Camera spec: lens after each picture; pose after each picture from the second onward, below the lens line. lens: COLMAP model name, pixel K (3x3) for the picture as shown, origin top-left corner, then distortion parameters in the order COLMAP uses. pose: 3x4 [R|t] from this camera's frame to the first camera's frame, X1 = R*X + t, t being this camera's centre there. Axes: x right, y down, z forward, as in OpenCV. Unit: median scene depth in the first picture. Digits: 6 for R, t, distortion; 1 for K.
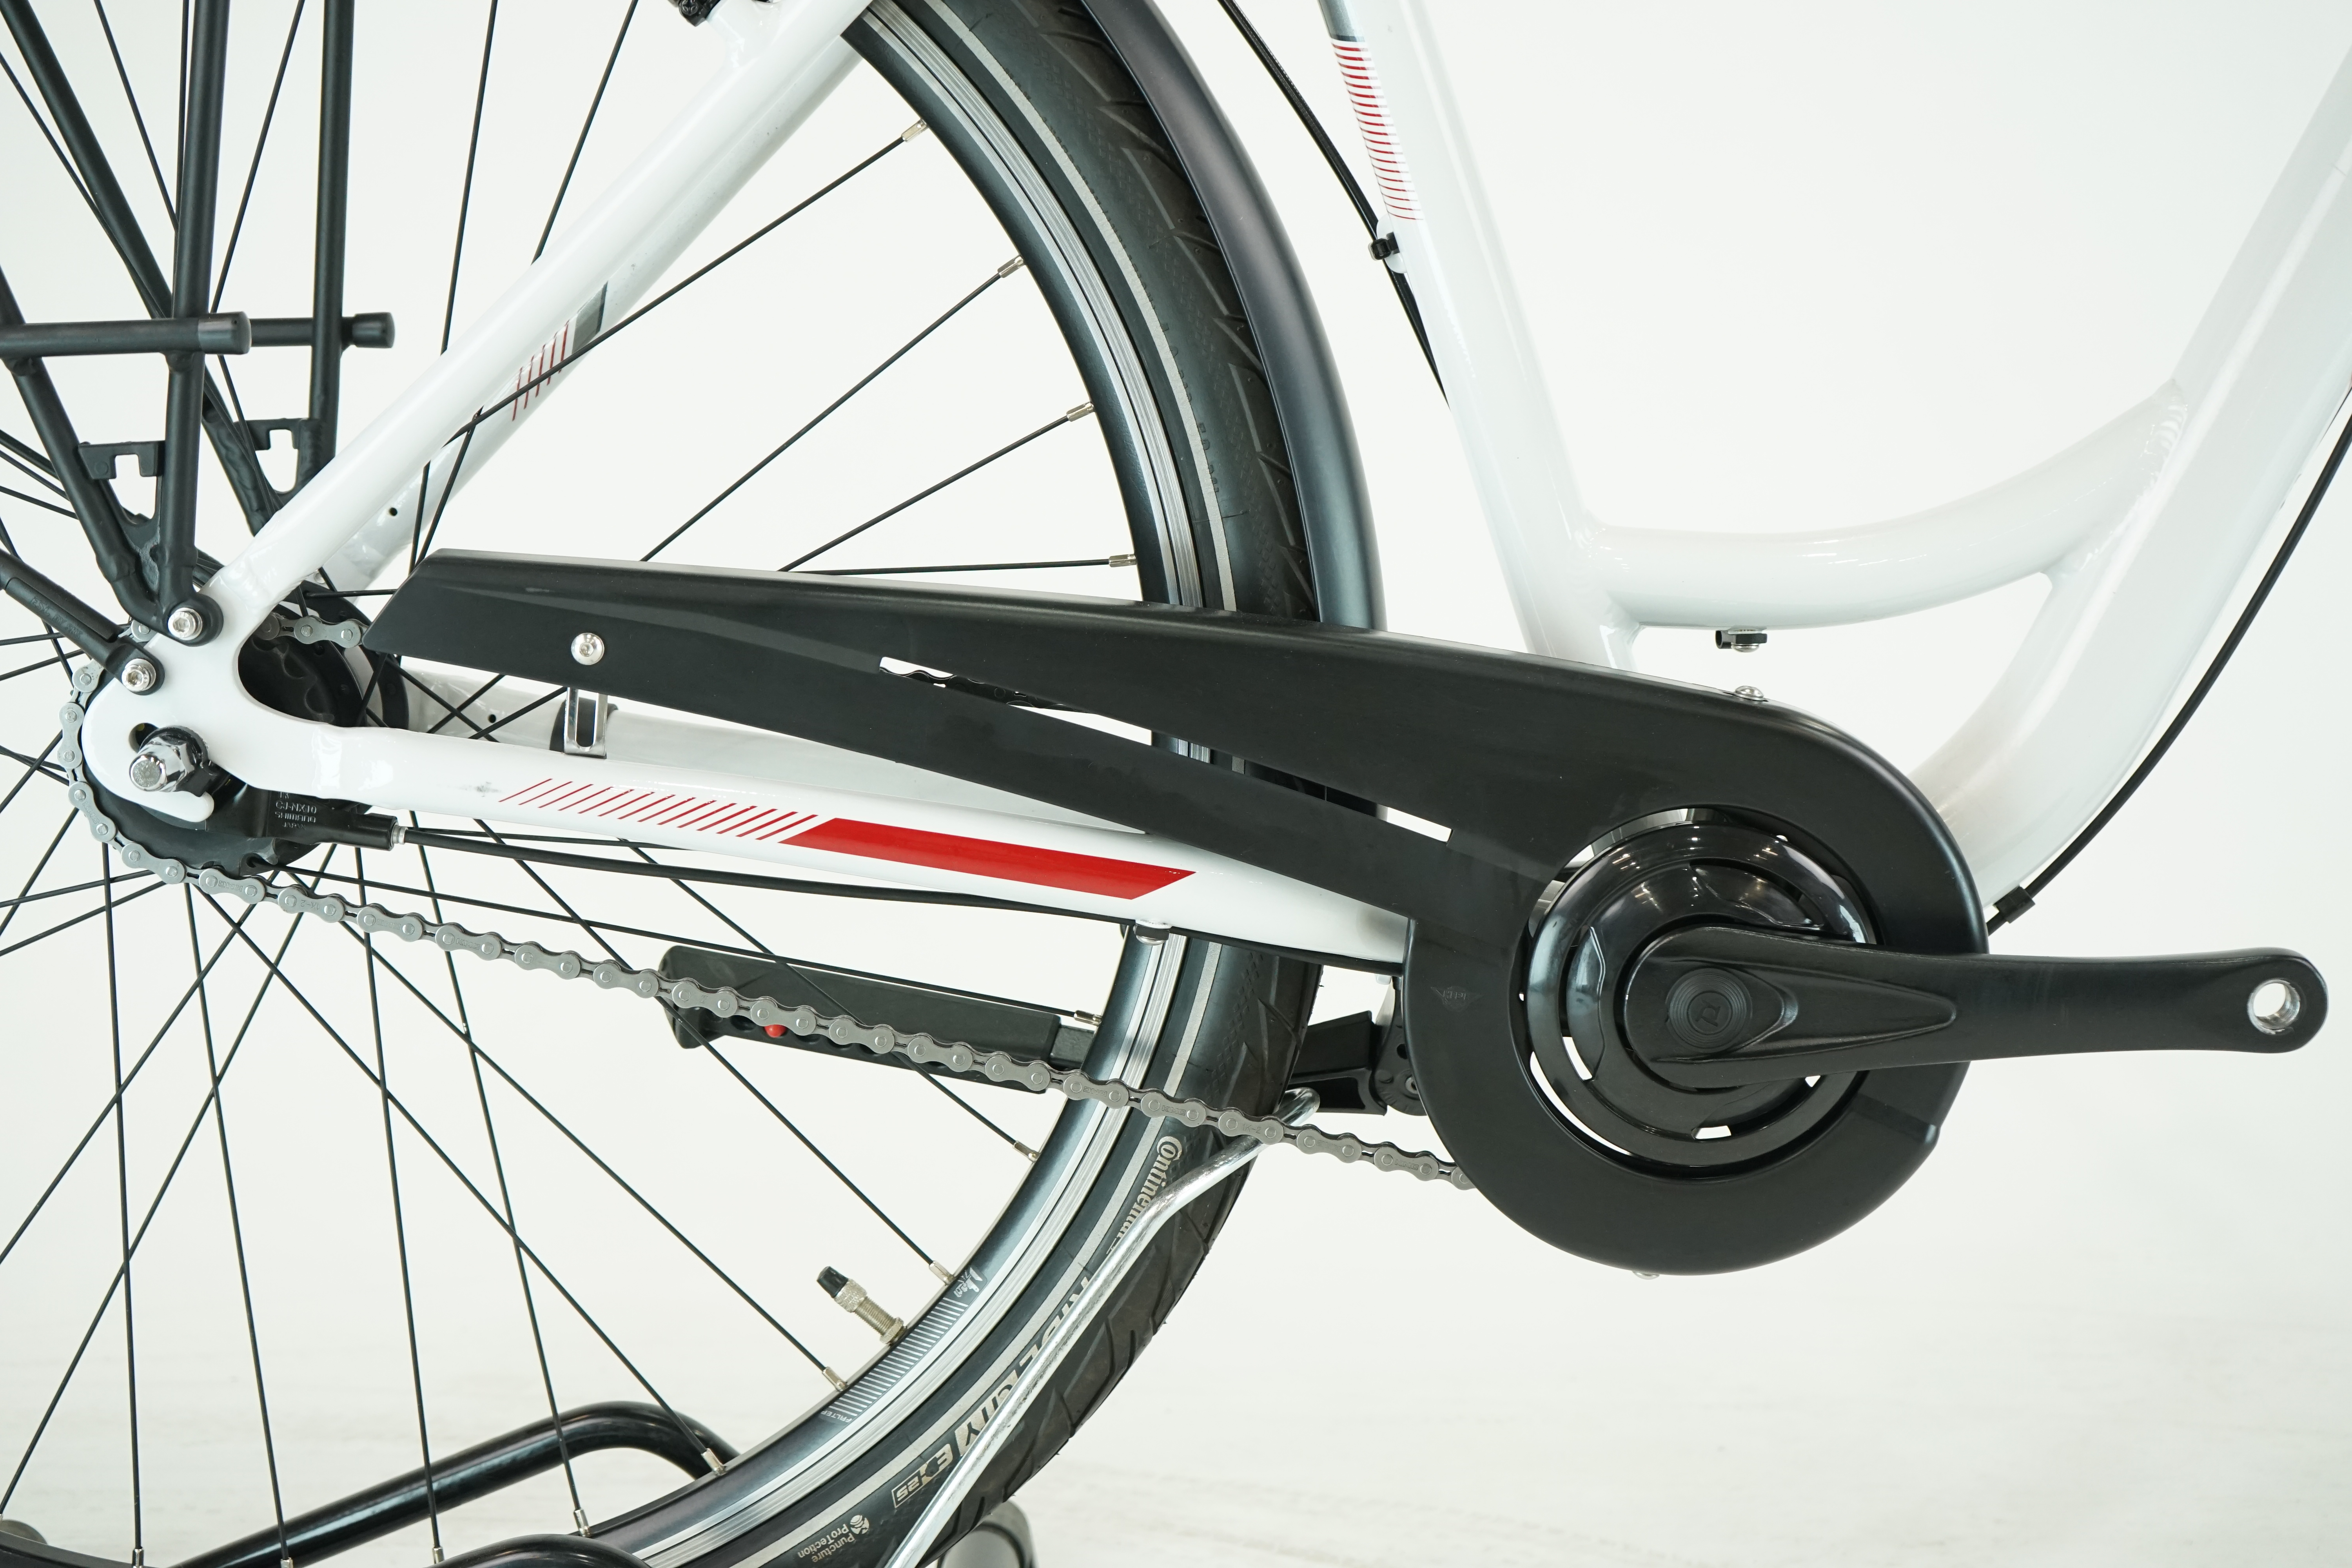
lens RADIAL K [[3257.2, 0, 1176.0], [0, 3257.2, 784.0], [0, 0, 1]] dist [0.016316, 0.045018]
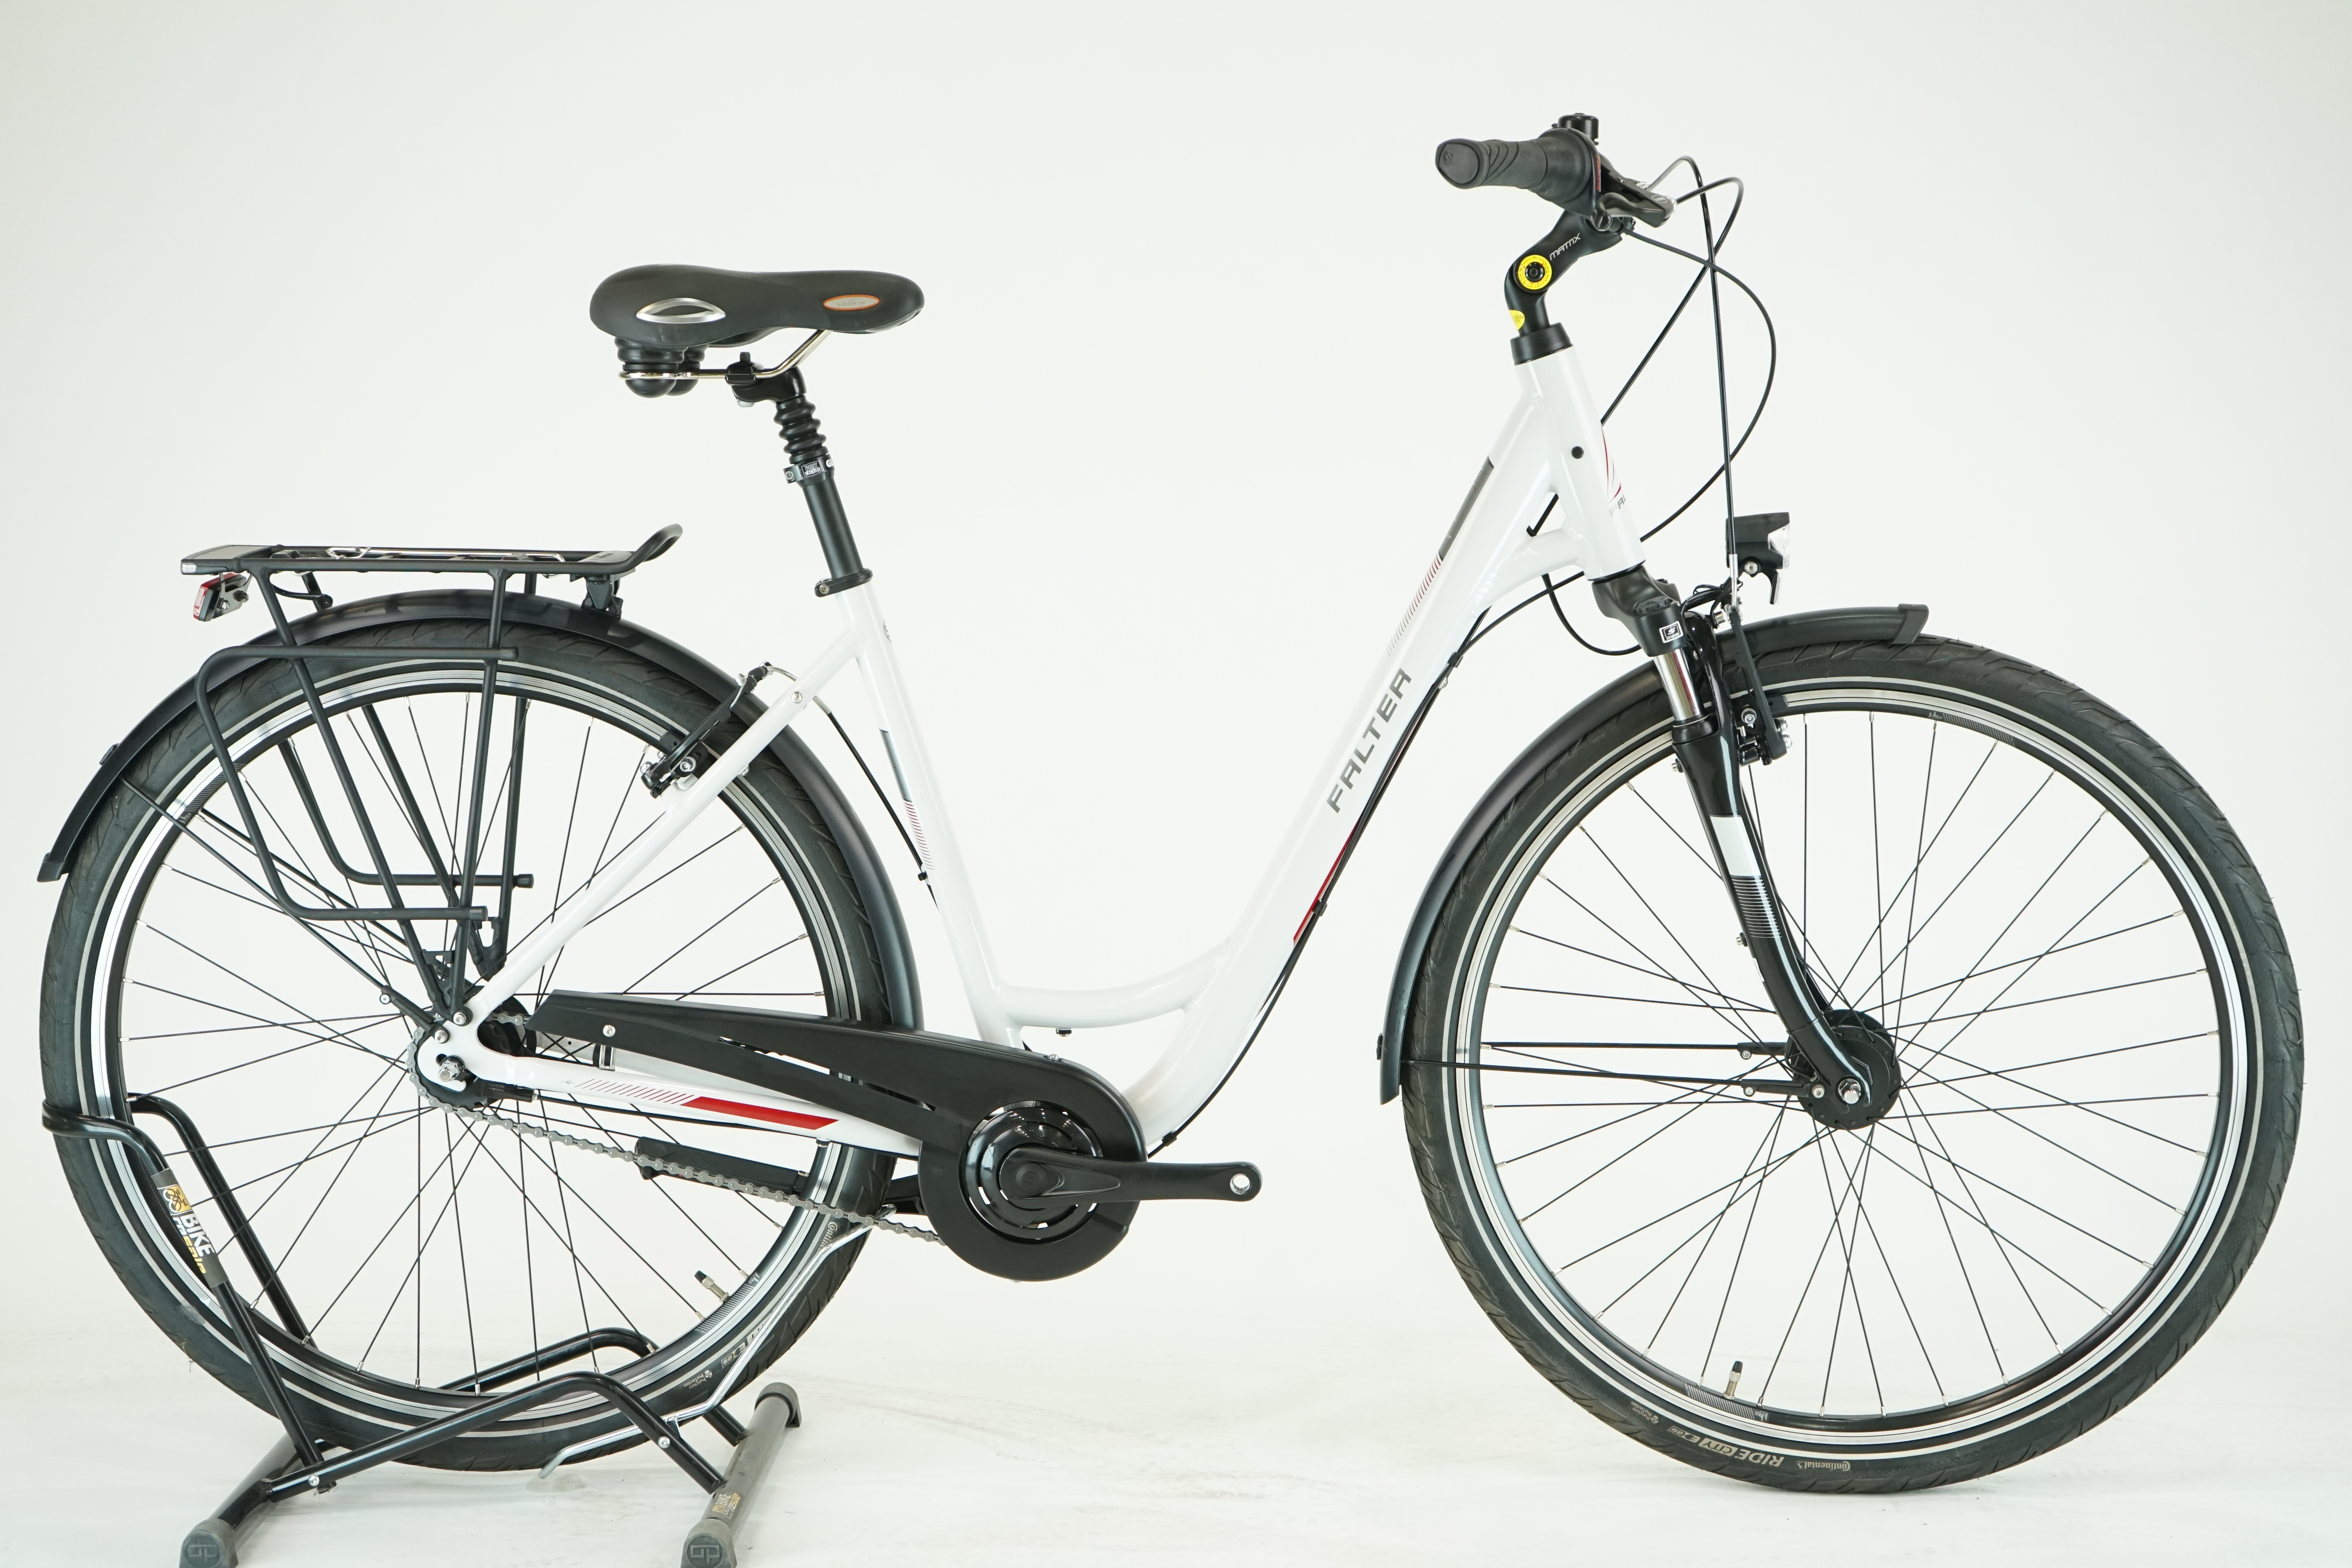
lens RADIAL K [[3750.3, 0, 1176.0], [0, 3750.3, 784.0], [0, 0, 1]] dist [-0.001840, 0.031273]
pose [[0.999101, 0.024260, -0.034761, 0.362568], [-0.024771, 0.999590, -0.014328, -0.199384], [0.034399, 0.015176, 0.999293, -1.933618]]
